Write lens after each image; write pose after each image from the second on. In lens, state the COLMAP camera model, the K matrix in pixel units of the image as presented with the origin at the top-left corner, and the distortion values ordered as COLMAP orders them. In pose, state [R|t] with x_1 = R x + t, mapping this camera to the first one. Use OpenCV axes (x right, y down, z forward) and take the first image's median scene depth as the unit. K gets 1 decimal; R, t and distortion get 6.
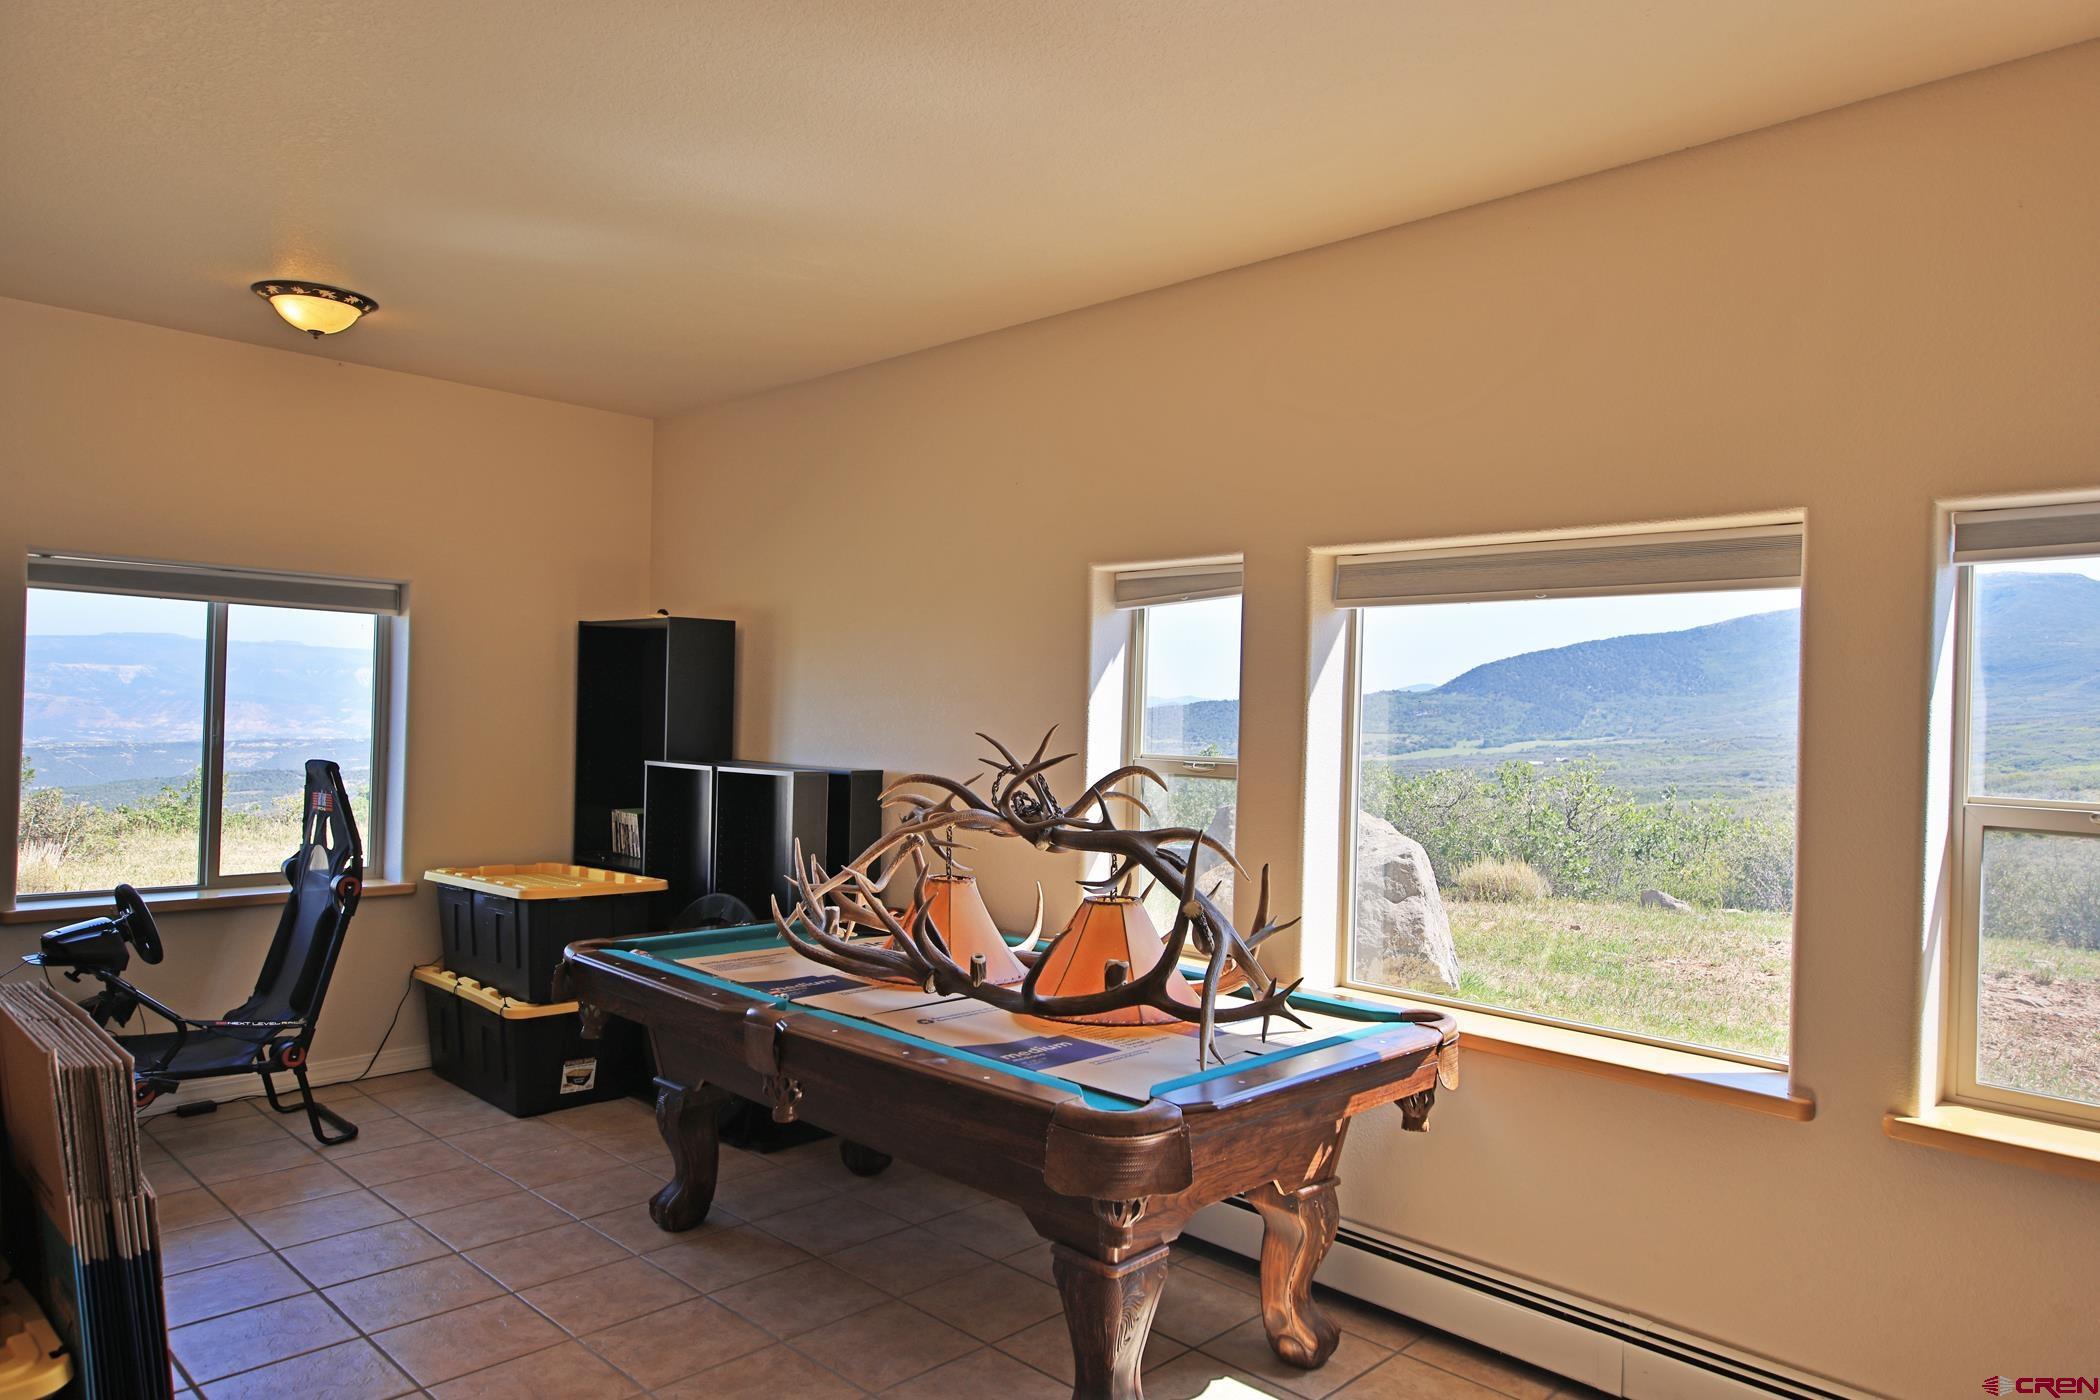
lens RADIAL K [[1369.7, 0, 1047.2], [0, 1369.7, 718.1], [0, 0, 1]] dist [0.045145, 0.000007]
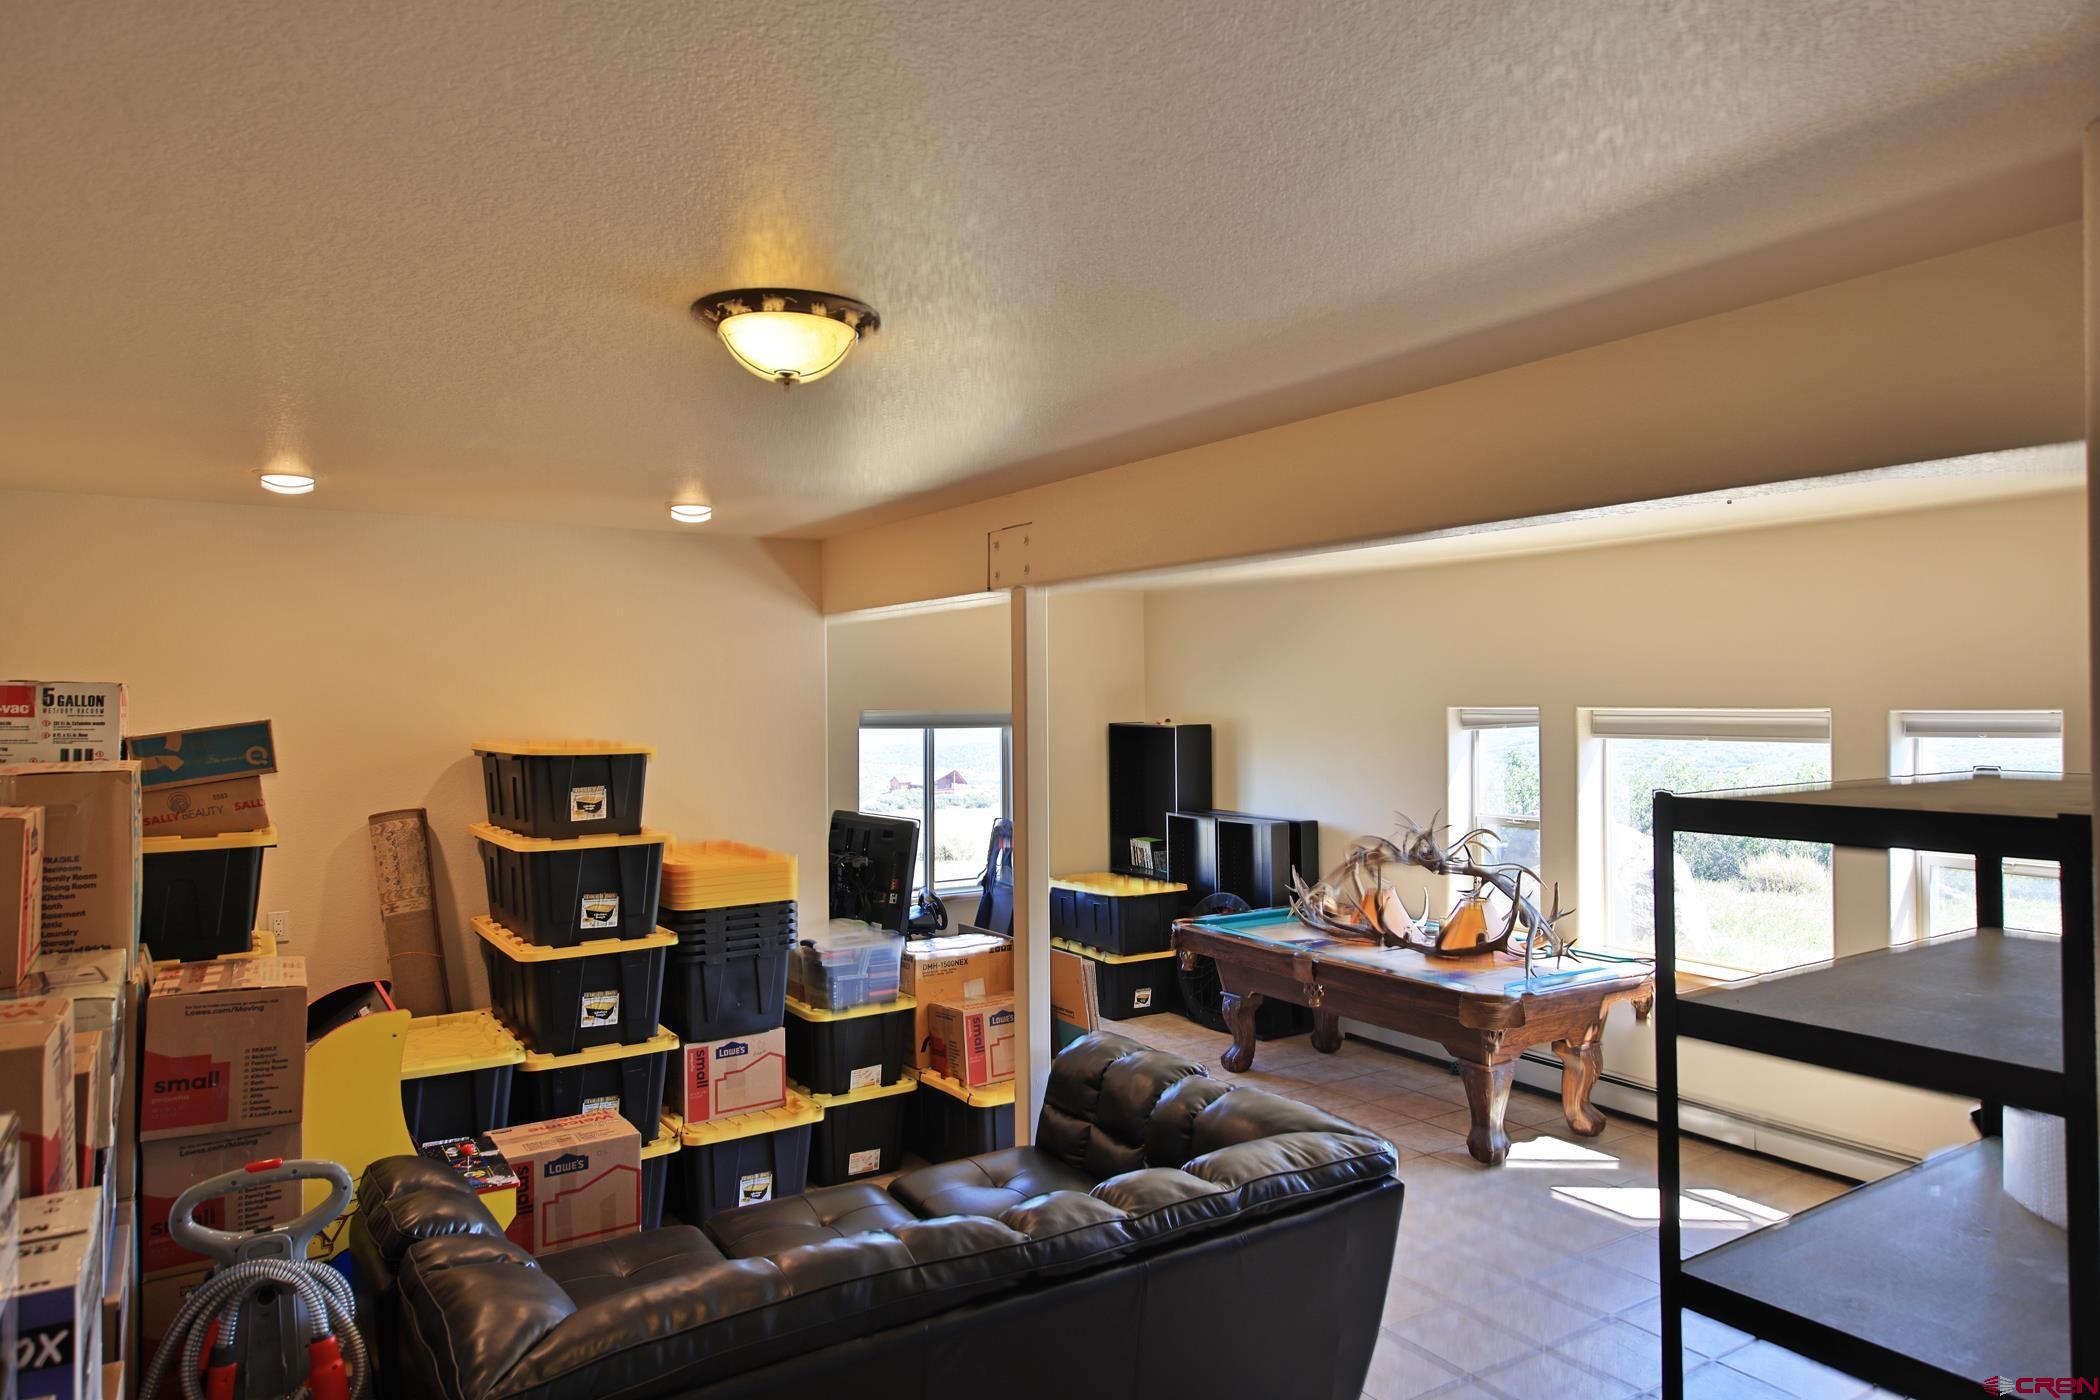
lens RADIAL K [[1316.8, 0, 1050.0], [0, 1316.8, 700.0], [0, 0, 1]] dist [0.014631, 0.000541]
pose [[0.975648, -0.031440, -0.217078, -0.114837], [0.029894, 0.999499, -0.010405, -0.138538], [0.217296, 0.003662, 0.976099, -0.880288]]
